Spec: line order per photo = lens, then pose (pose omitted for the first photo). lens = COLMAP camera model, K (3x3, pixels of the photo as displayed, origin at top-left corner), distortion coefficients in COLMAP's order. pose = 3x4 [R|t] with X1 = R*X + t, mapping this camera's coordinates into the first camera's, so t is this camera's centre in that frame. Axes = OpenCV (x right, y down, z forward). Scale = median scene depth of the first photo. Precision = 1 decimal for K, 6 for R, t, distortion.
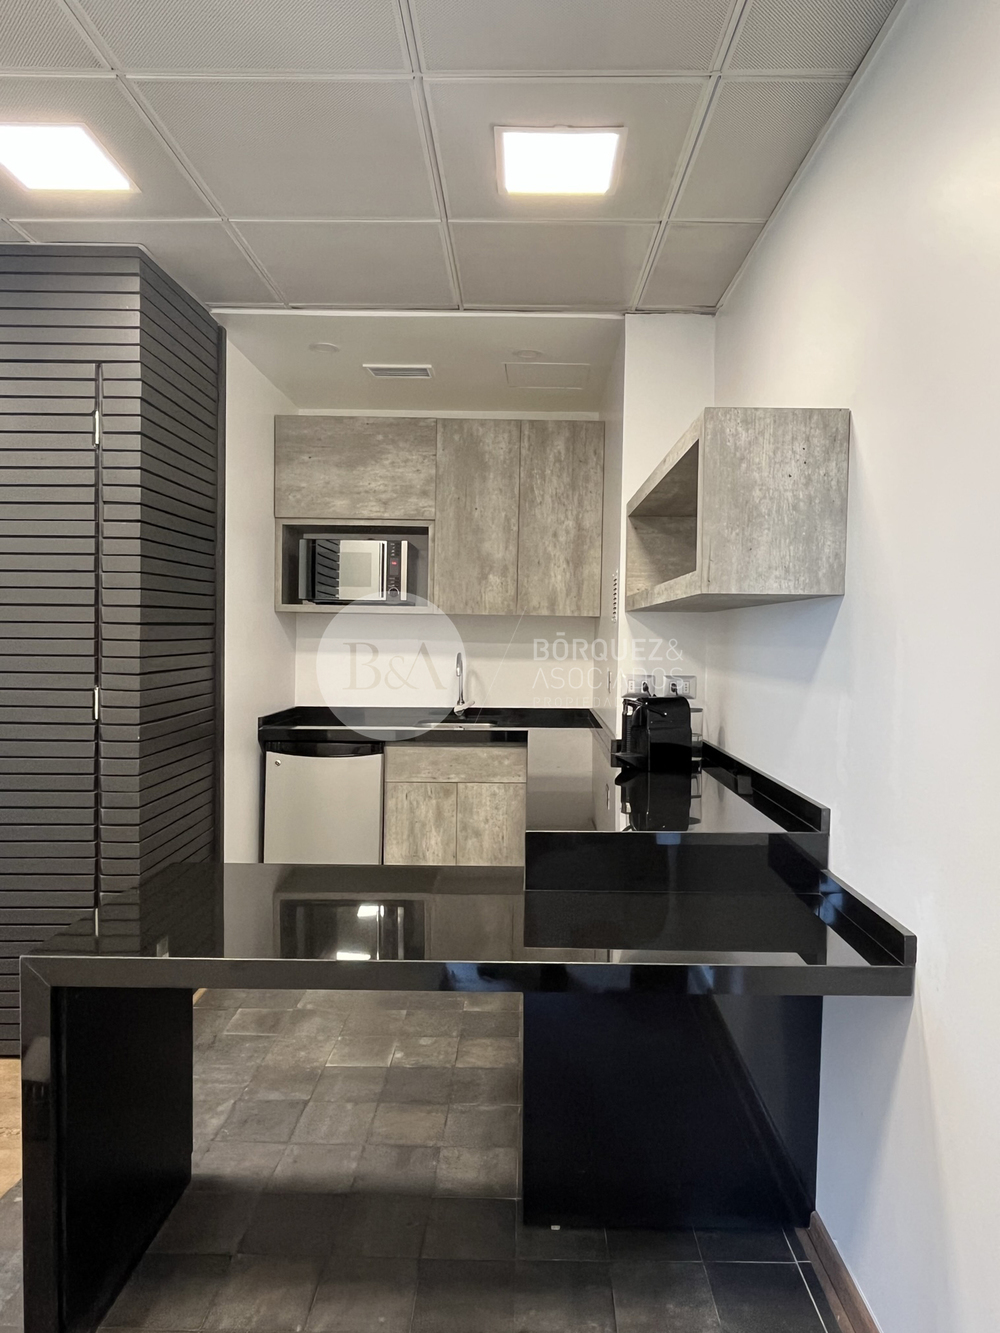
lens RADIAL K [[819.0, 0, 502.8], [0, 819.0, 665.5], [0, 0, 1]] dist [-0.002145, -0.000368]
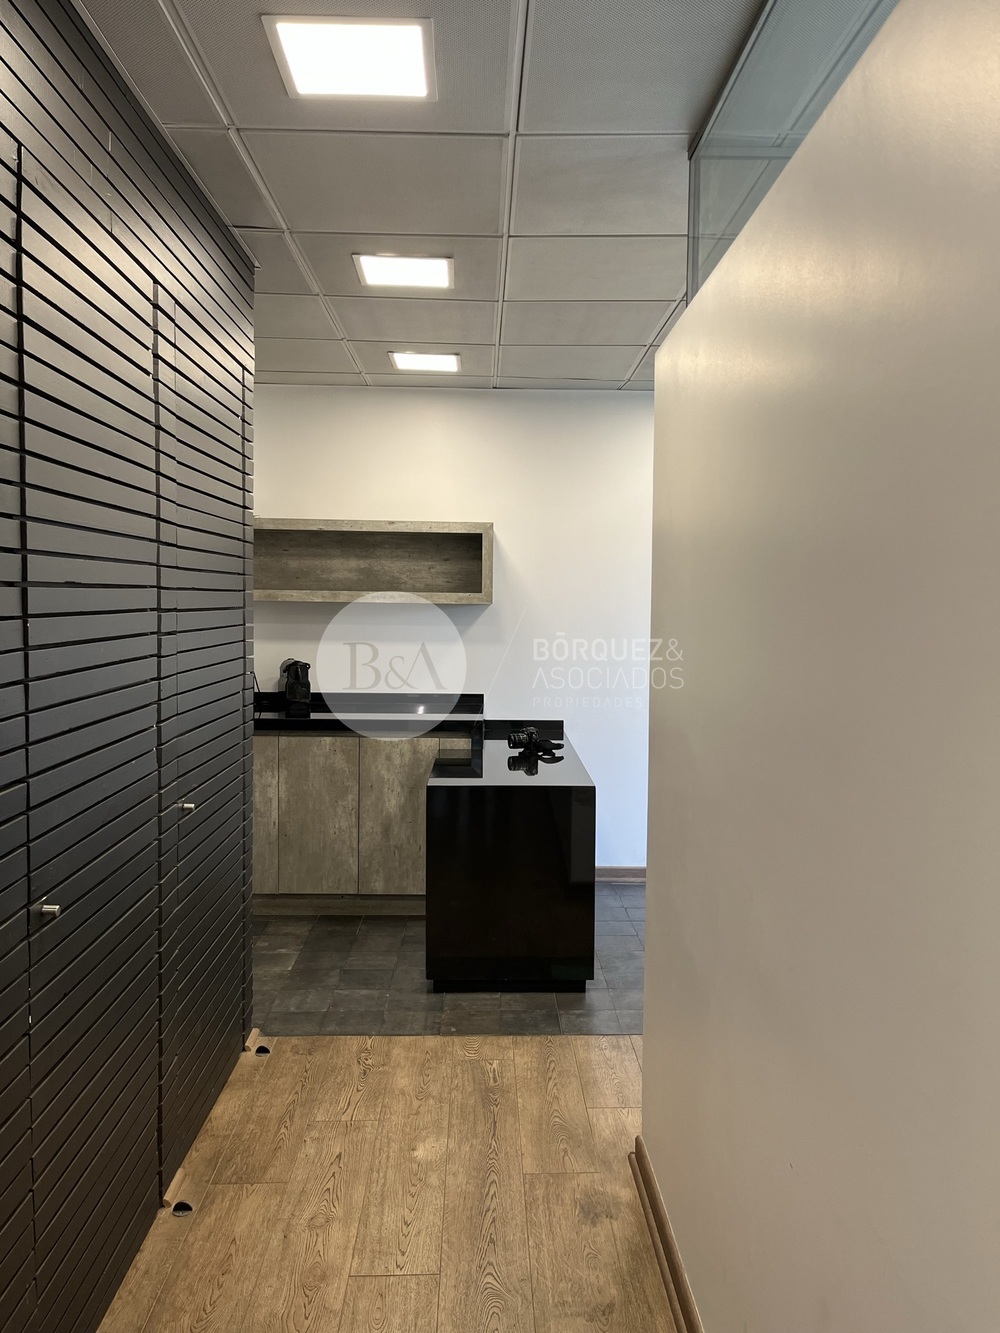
lens RADIAL K [[1012.6, 0, 499.7], [0, 1012.6, 666.0], [0, 0, 1]] dist [-0.000232, -0.000021]
pose [[-0.025954, -0.070447, 0.997178, -1.659951], [0.029267, 0.997033, 0.071198, -0.054936], [-0.999235, 0.031032, -0.023815, 0.702789]]
